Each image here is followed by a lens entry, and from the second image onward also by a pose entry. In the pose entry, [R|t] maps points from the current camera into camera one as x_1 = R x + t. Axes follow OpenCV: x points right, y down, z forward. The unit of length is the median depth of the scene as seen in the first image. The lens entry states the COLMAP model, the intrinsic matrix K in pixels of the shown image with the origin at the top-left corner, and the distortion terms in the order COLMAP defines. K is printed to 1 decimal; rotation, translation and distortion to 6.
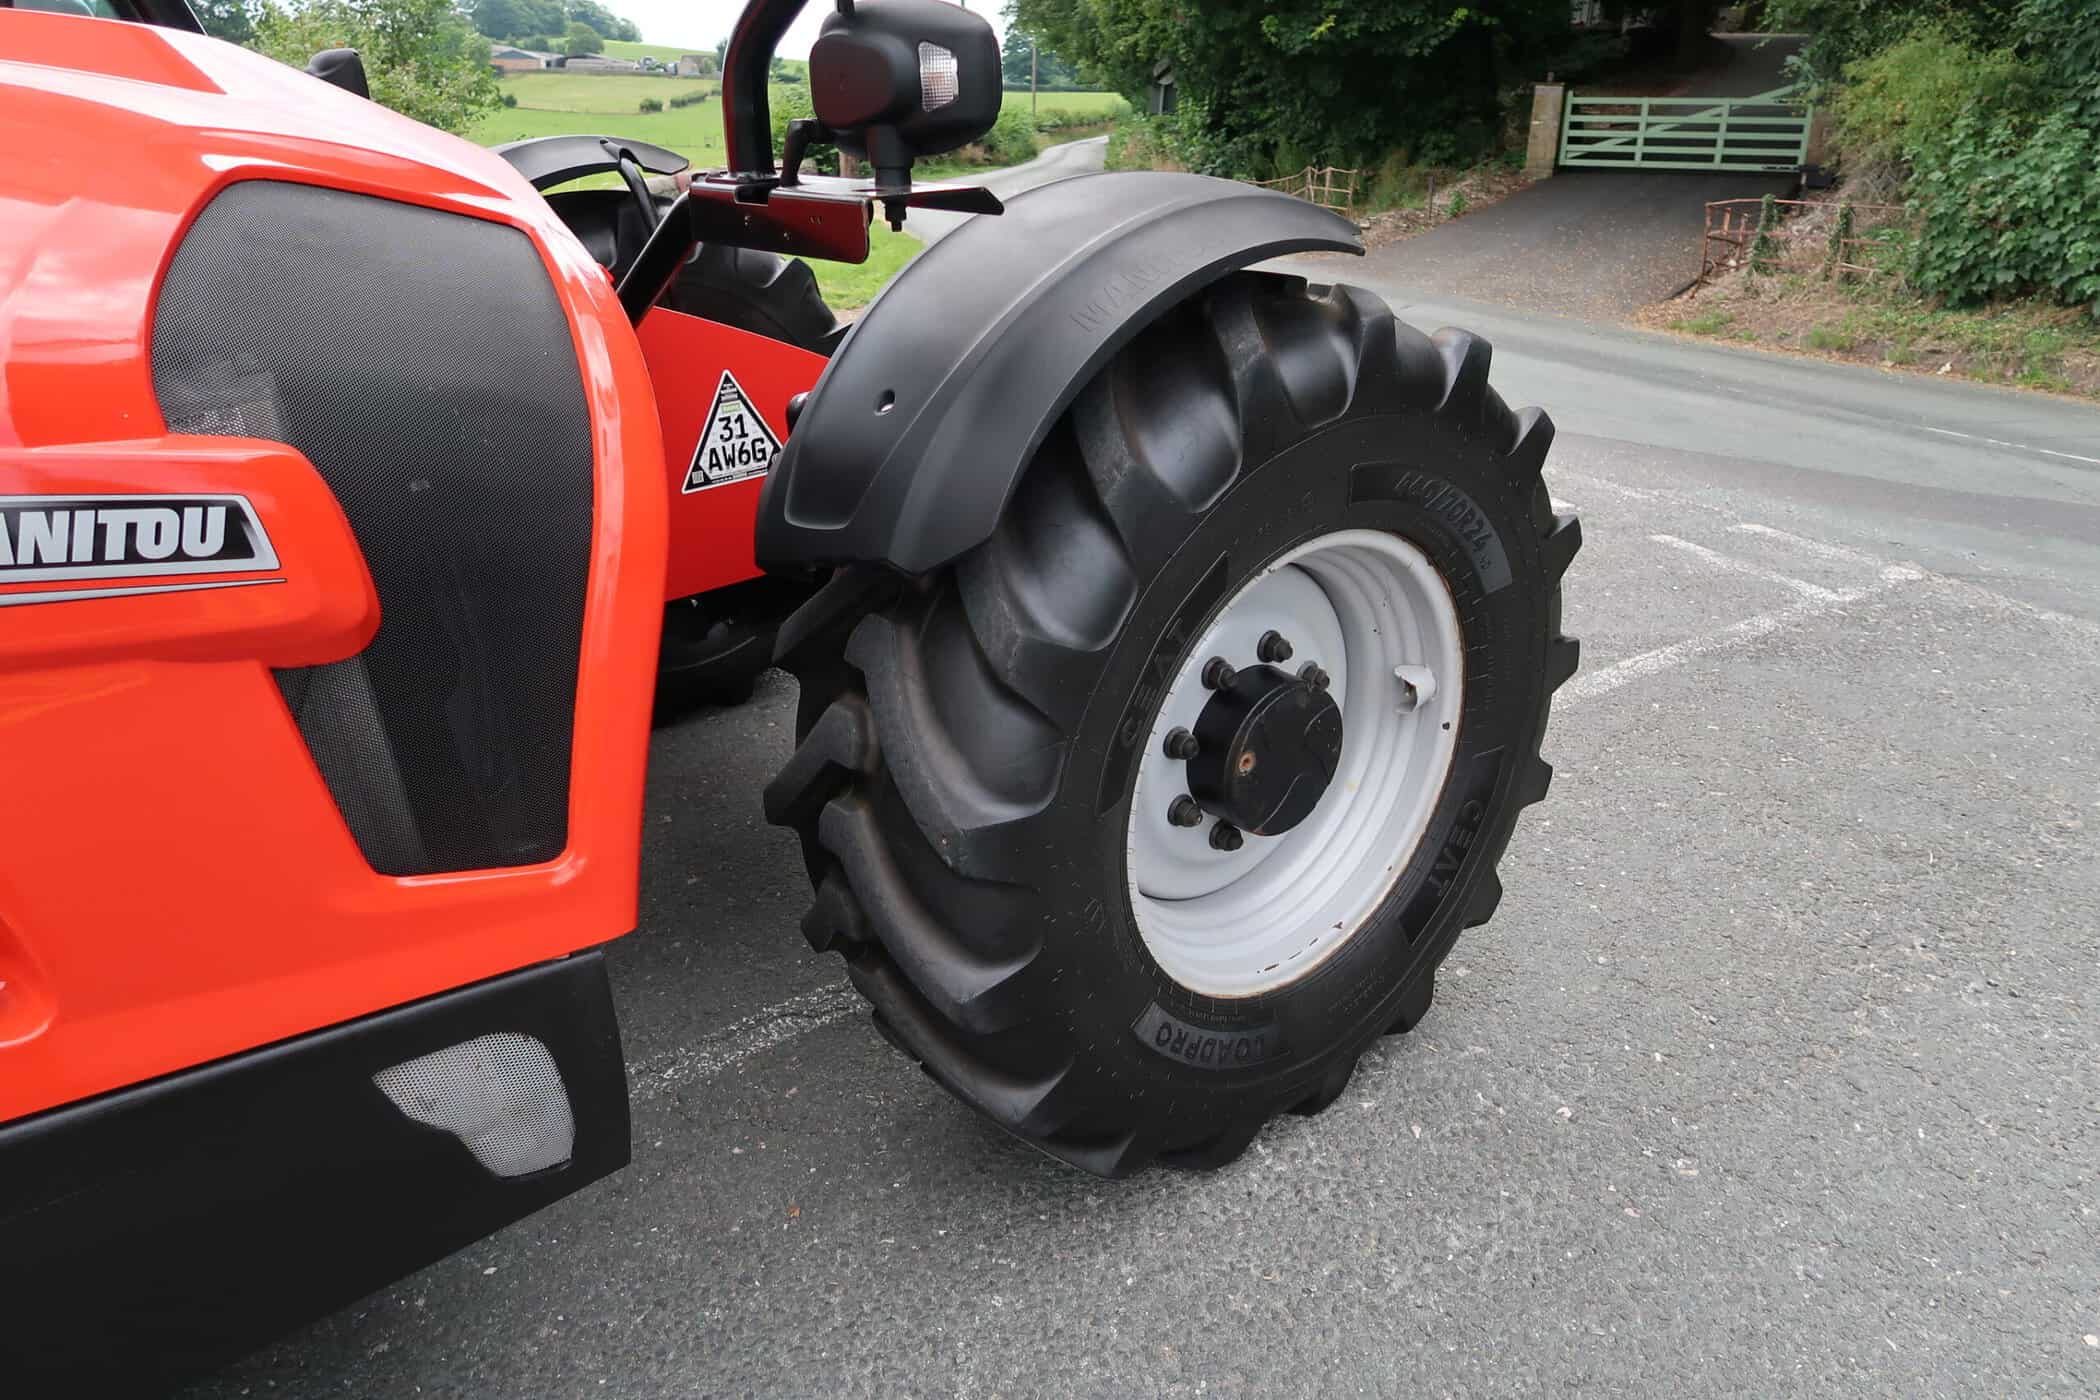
lens RADIAL K [[1440.3, 0, 1040.3], [0, 1440.3, 699.2], [0, 0, 1]] dist [-0.023492, 0.001777]
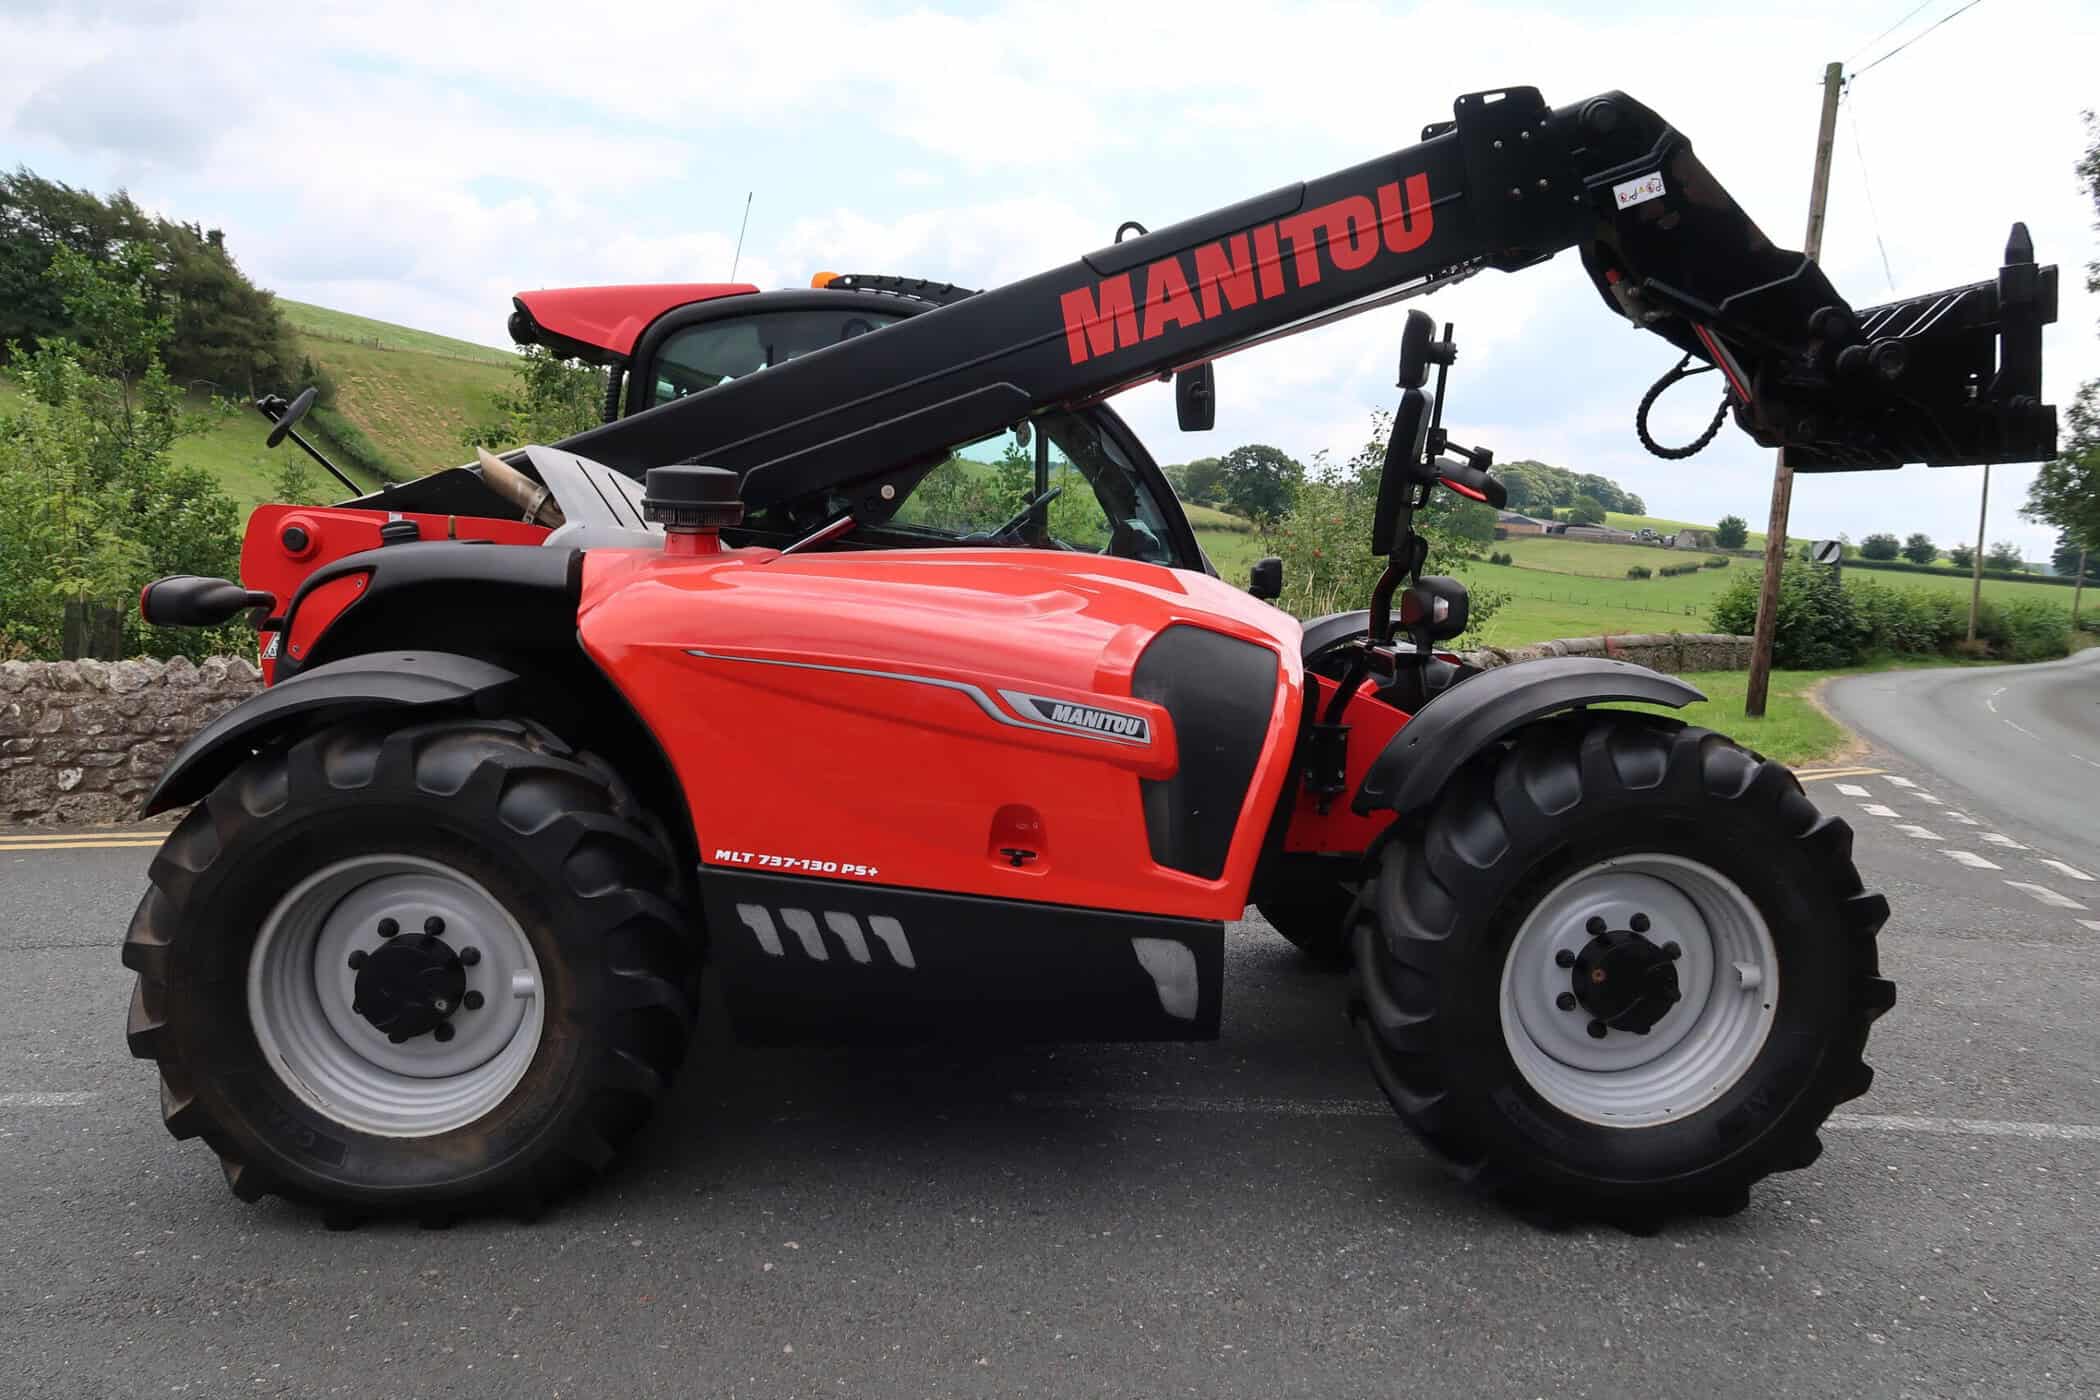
lens RADIAL K [[1440.3, 0, 1040.3], [0, 1440.3, 699.2], [0, 0, 1]] dist [-0.023492, 0.001777]
pose [[0.798659, 0.116331, -0.590433, 0.757169], [-0.285313, 0.937054, -0.201310, 0.351607], [0.529849, 0.329236, 0.781578, -1.089258]]
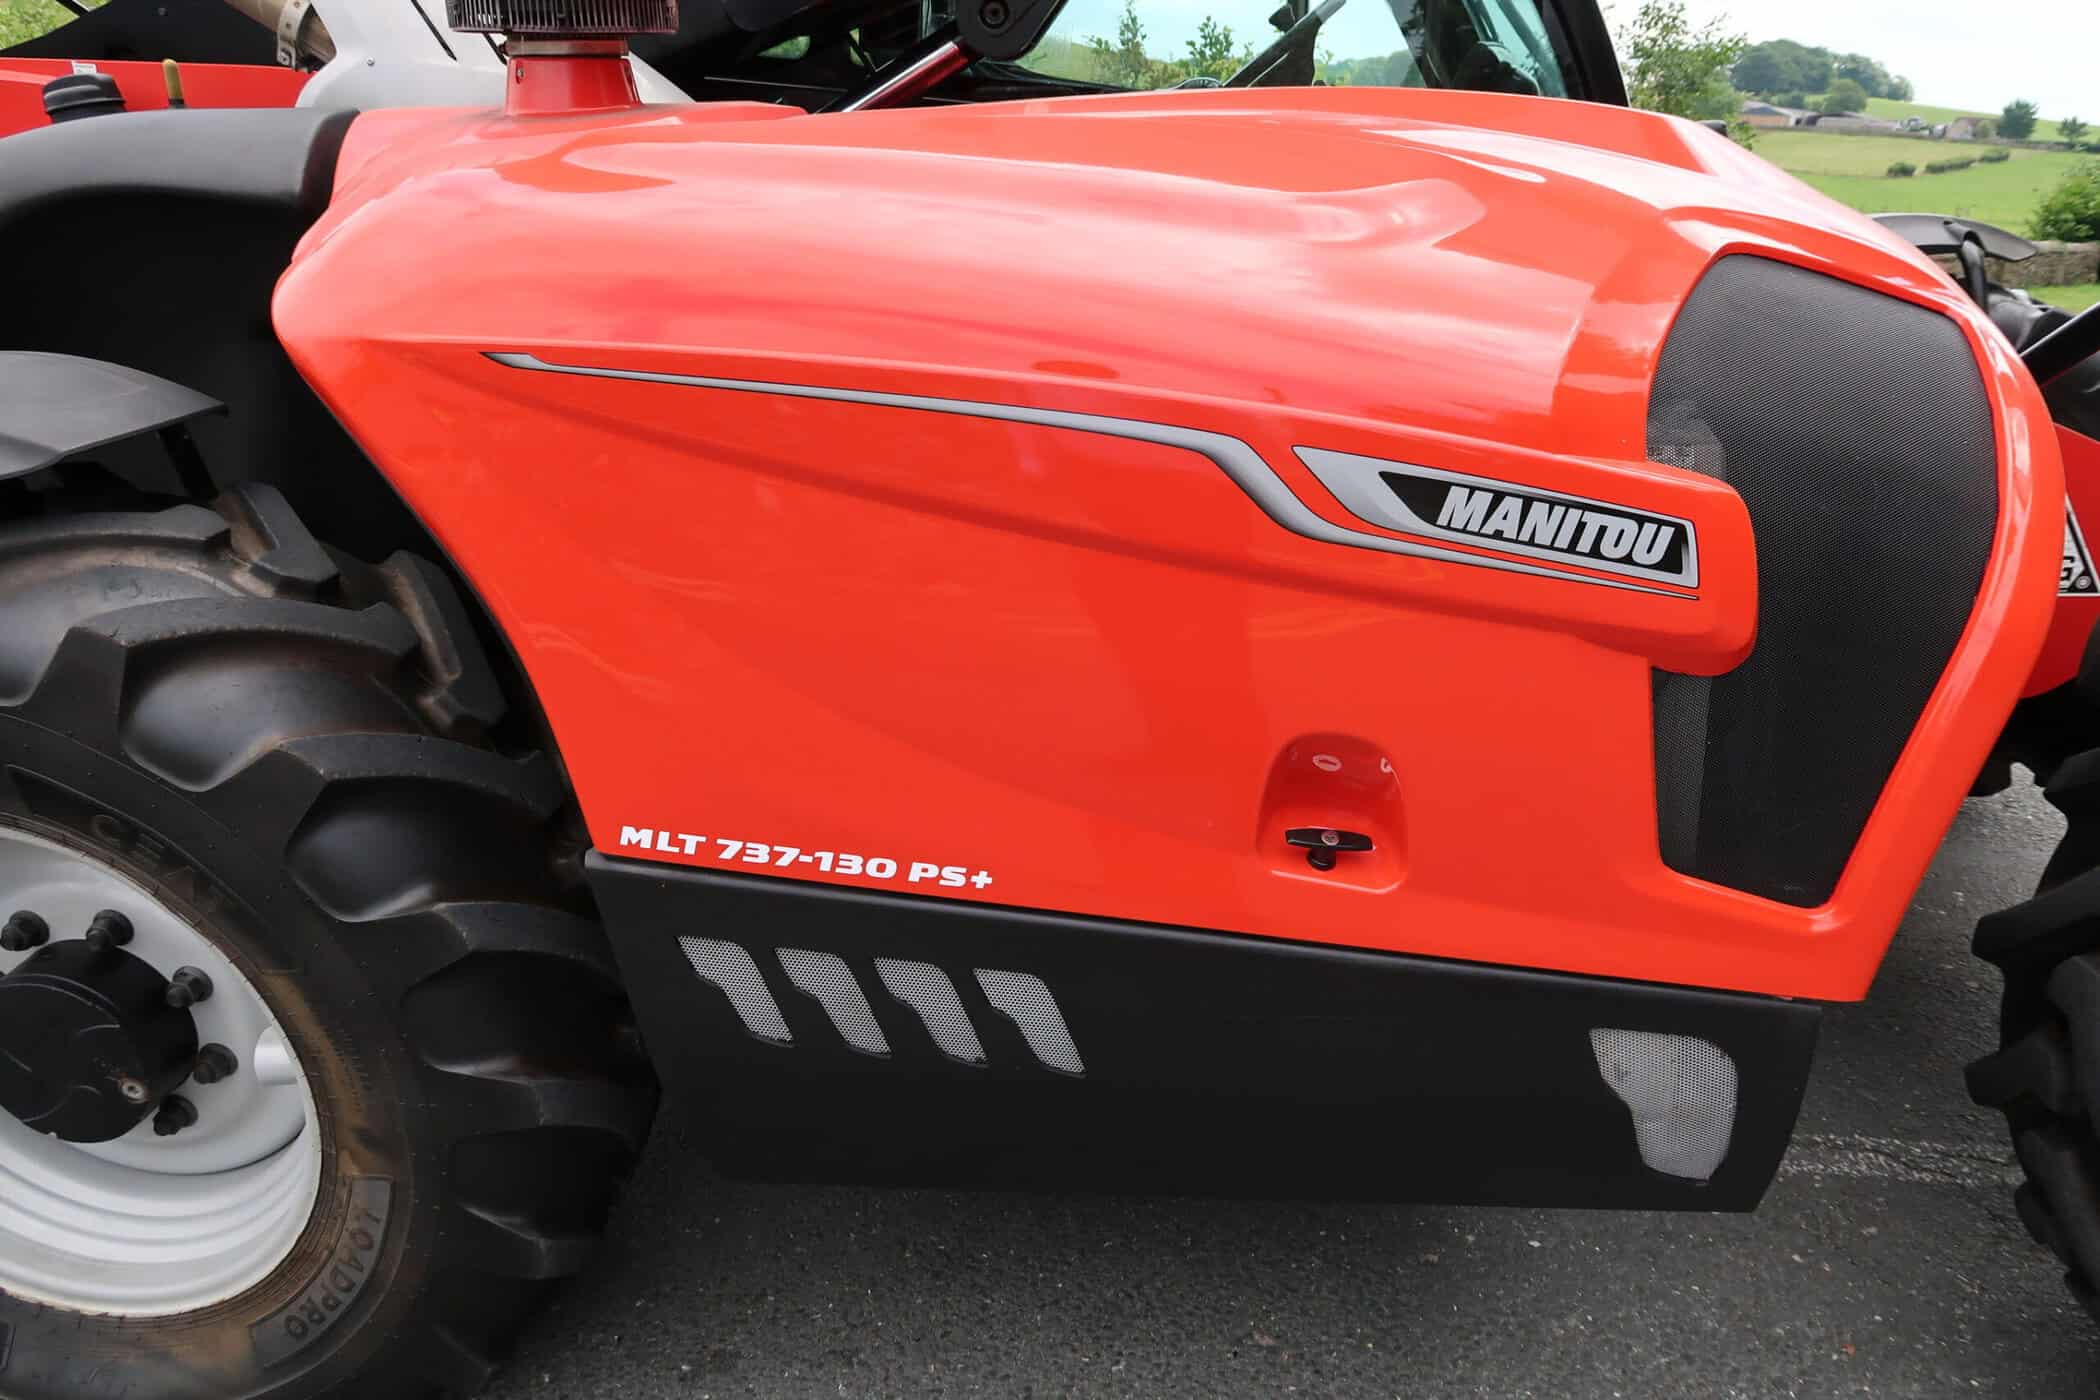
lens RADIAL K [[1431.9, 0, 1050.0], [0, 1431.9, 700.0], [0, 0, 1]] dist [-0.016614, -0.000677]
pose [[0.726113, 0.273090, -0.631016, -0.107215], [-0.292035, 0.953340, 0.076538, 0.041716], [0.622475, 0.128703, 0.771985, -0.146882]]
